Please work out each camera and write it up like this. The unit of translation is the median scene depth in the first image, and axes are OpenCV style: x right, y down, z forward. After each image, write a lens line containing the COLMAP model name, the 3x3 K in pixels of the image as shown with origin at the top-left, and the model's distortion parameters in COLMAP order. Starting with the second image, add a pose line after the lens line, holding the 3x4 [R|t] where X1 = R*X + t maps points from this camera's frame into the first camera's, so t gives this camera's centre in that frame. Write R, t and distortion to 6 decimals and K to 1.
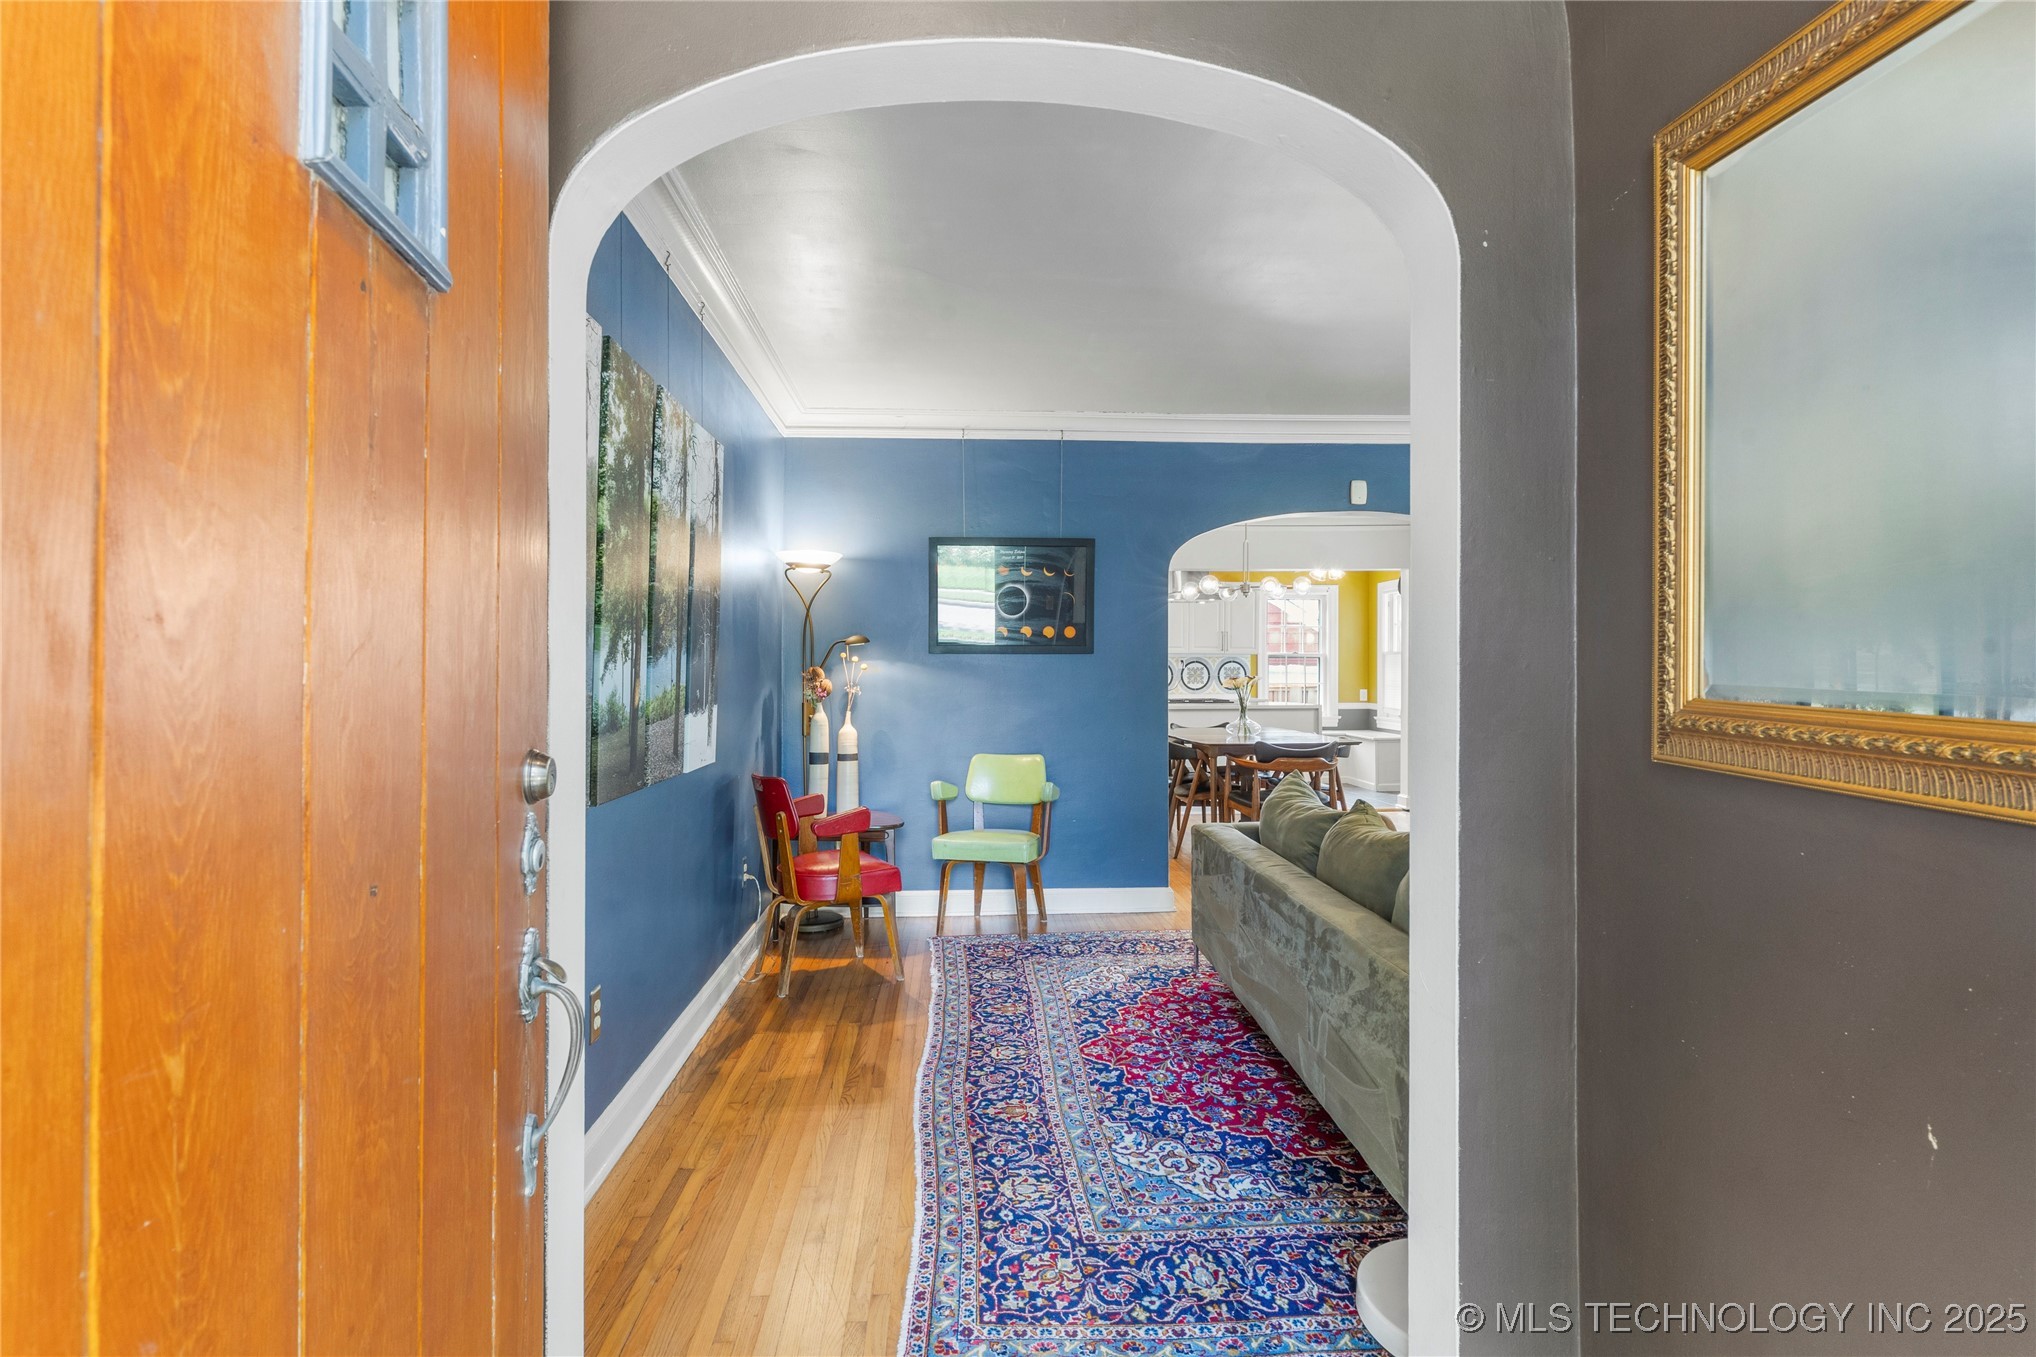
lens RADIAL K [[983.6, 0, 1018.0], [0, 983.6, 678.5], [0, 0, 1]] dist [0.000020, 0.000001]
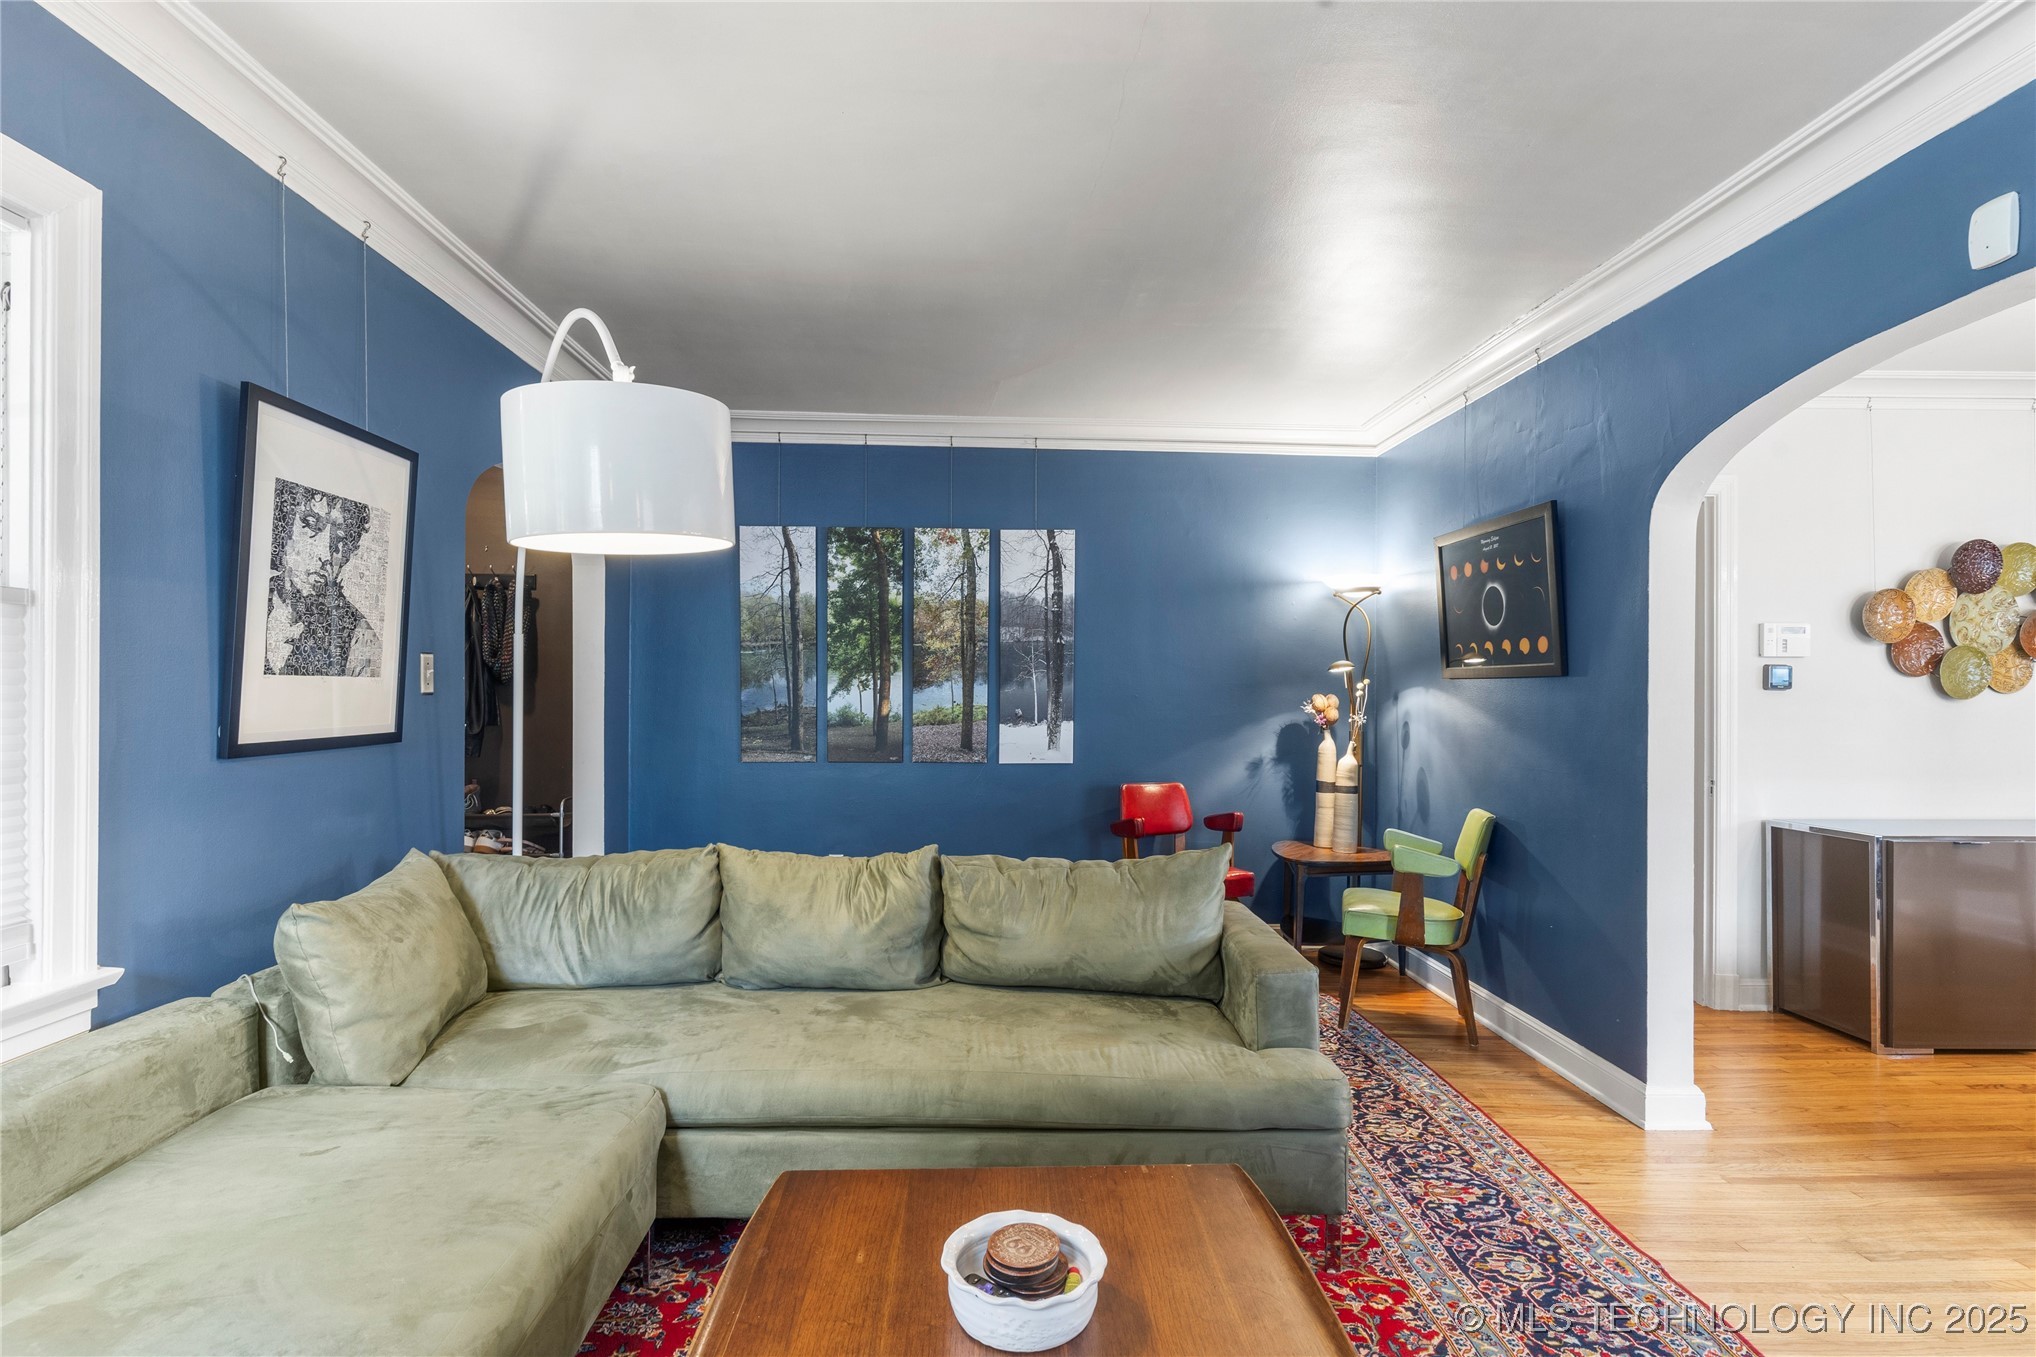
lens RADIAL K [[1000.6, 0, 1007.9], [0, 1000.6, 687.1], [0, 0, 1]] dist [0.004252, 0.000739]
pose [[-0.023226, -0.003328, -0.999725, 0.807540], [-0.012679, 0.999915, -0.003034, -0.012196], [0.999650, 0.012605, -0.023266, 0.703605]]
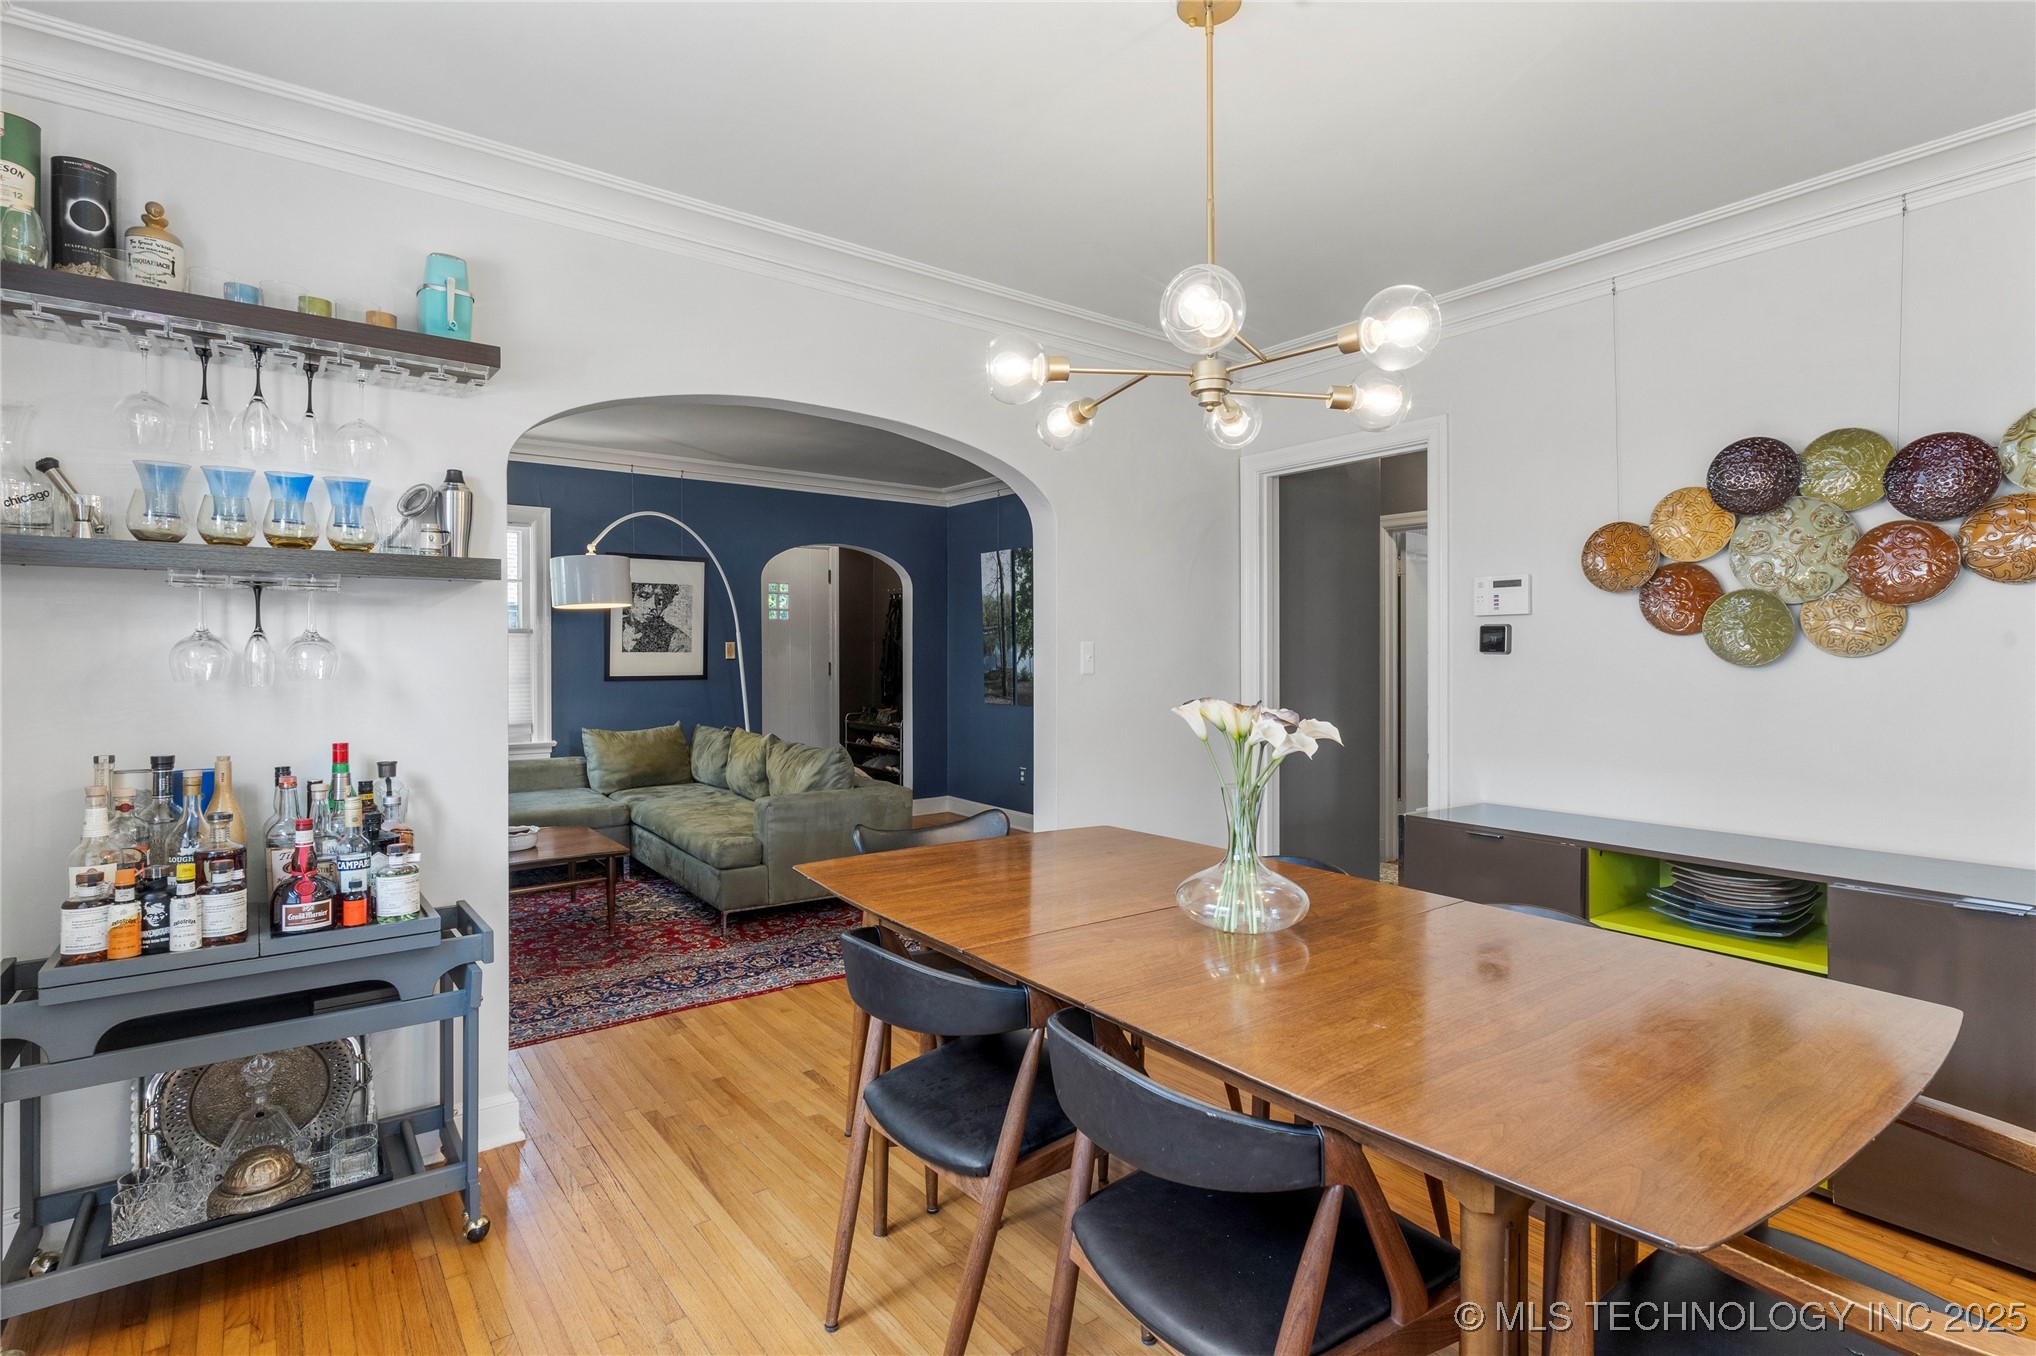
lens RADIAL K [[985.9, 0, 1010.4], [0, 985.9, 670.8], [0, 0, 1]] dist [0.003398, 0.000821]
pose [[-0.836071, 0.007712, -0.548568, 0.628307], [-0.005804, 0.999721, 0.022900, -0.023524], [0.548591, 0.022330, -0.835792, 1.757317]]
